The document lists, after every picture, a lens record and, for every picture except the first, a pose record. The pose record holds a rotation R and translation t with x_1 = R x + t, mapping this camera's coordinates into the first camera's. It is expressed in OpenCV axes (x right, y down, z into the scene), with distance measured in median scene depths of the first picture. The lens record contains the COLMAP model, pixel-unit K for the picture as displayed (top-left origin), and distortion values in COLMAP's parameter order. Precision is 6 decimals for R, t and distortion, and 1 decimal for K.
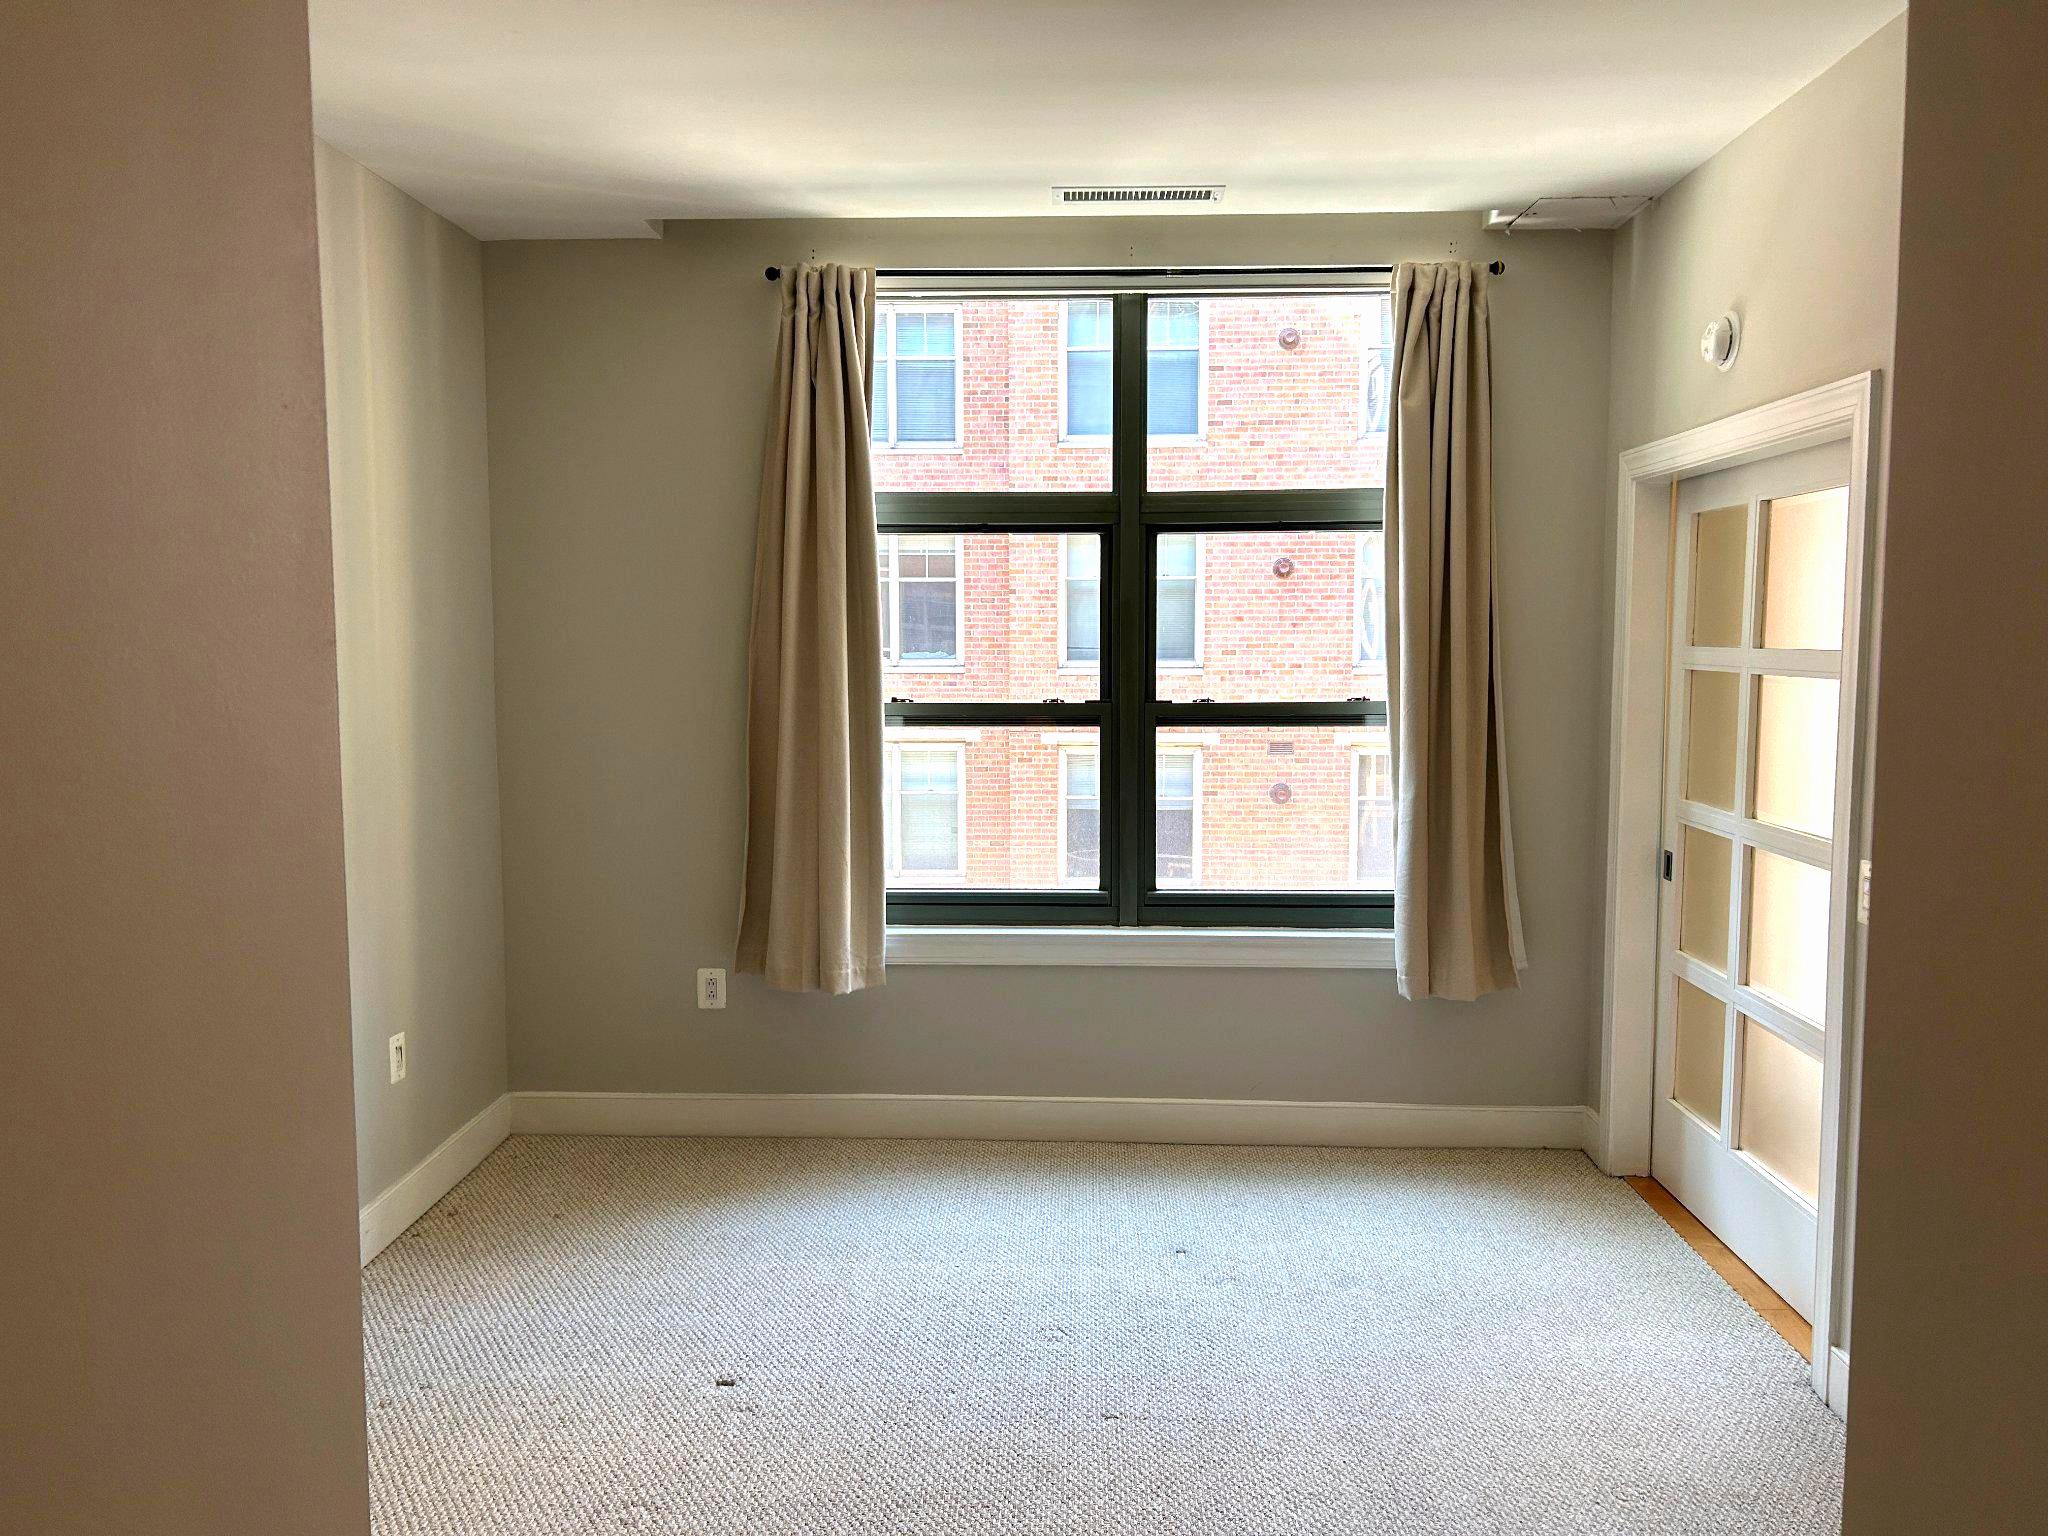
lens RADIAL K [[1544.6, 0, 1033.0], [0, 1544.6, 776.6], [0, 0, 1]] dist [0.063096, -0.075547]
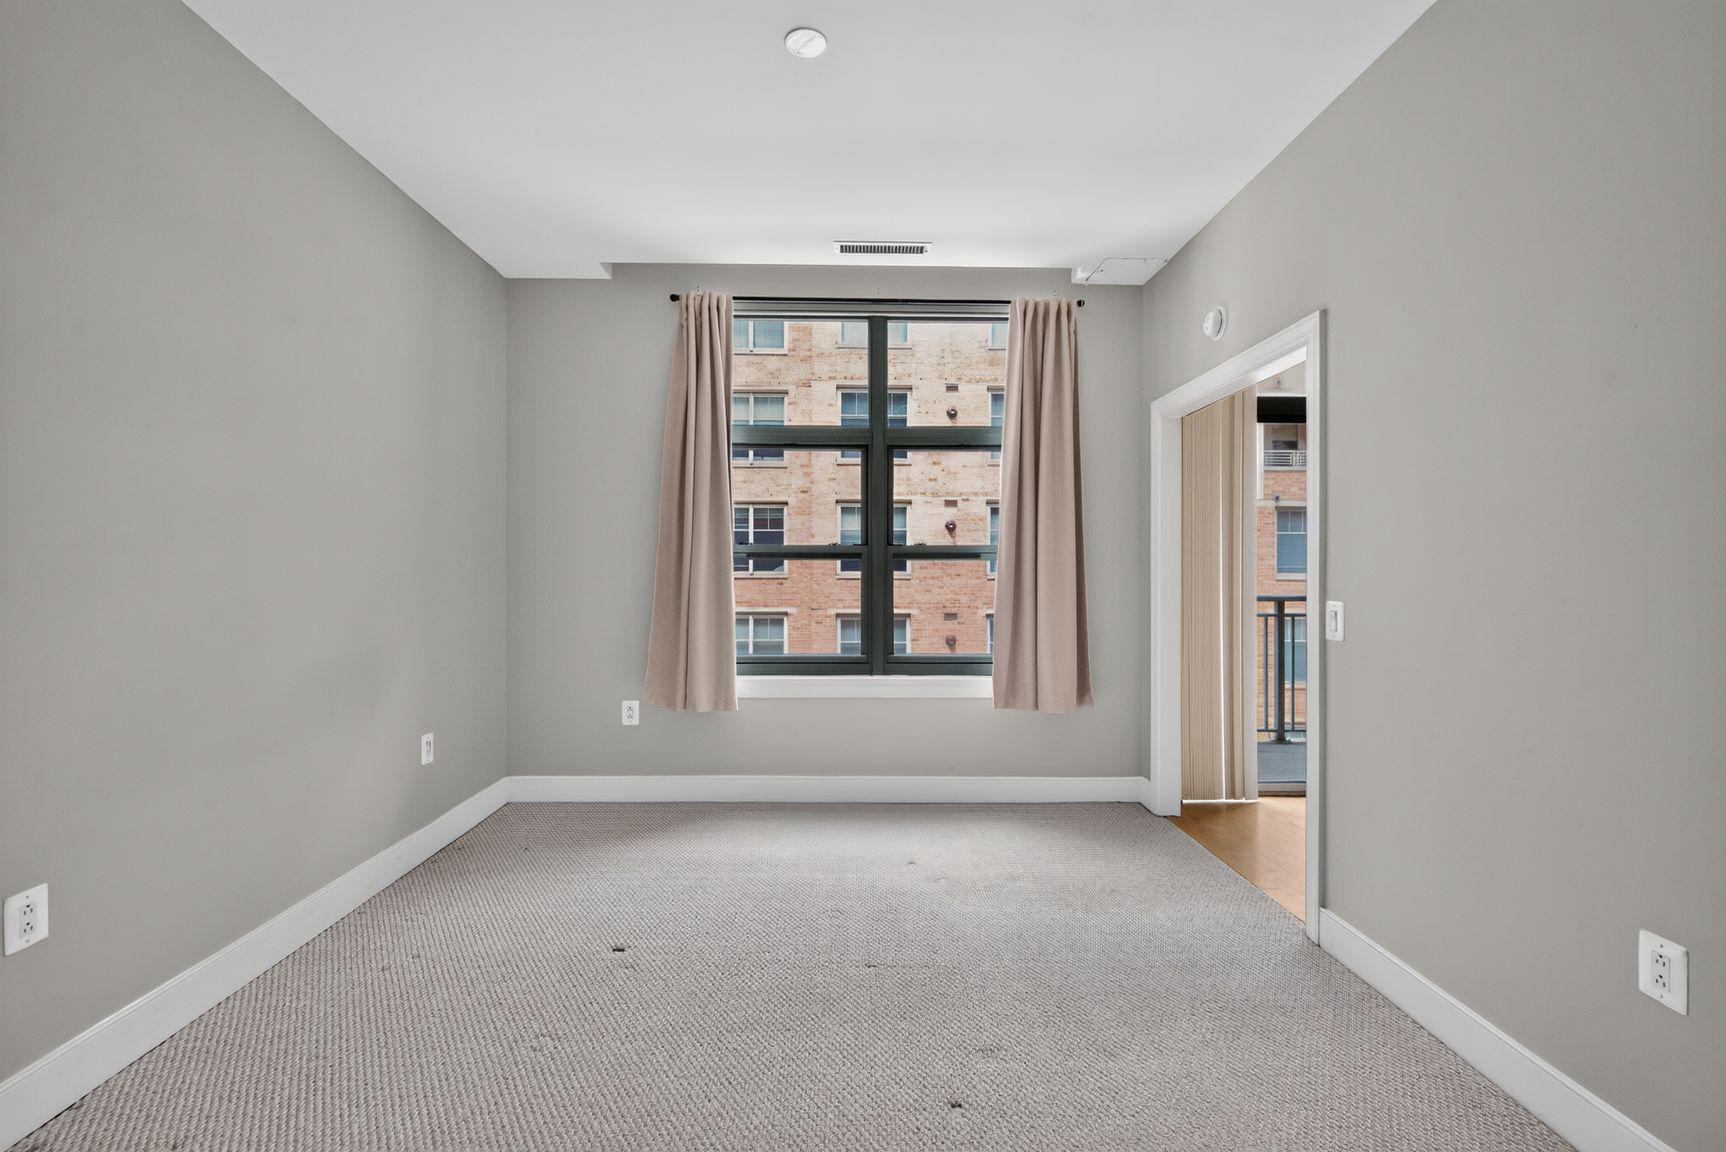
lens RADIAL K [[767.9, 0, 865.5], [0, 767.9, 582.2], [0, 0, 1]] dist [0.007854, -0.001317]
pose [[0.998472, 0.003057, 0.055173, 0.000860], [0.001539, 0.996543, -0.083062, 0.074774], [-0.055236, 0.083020, 0.995016, 0.165986]]
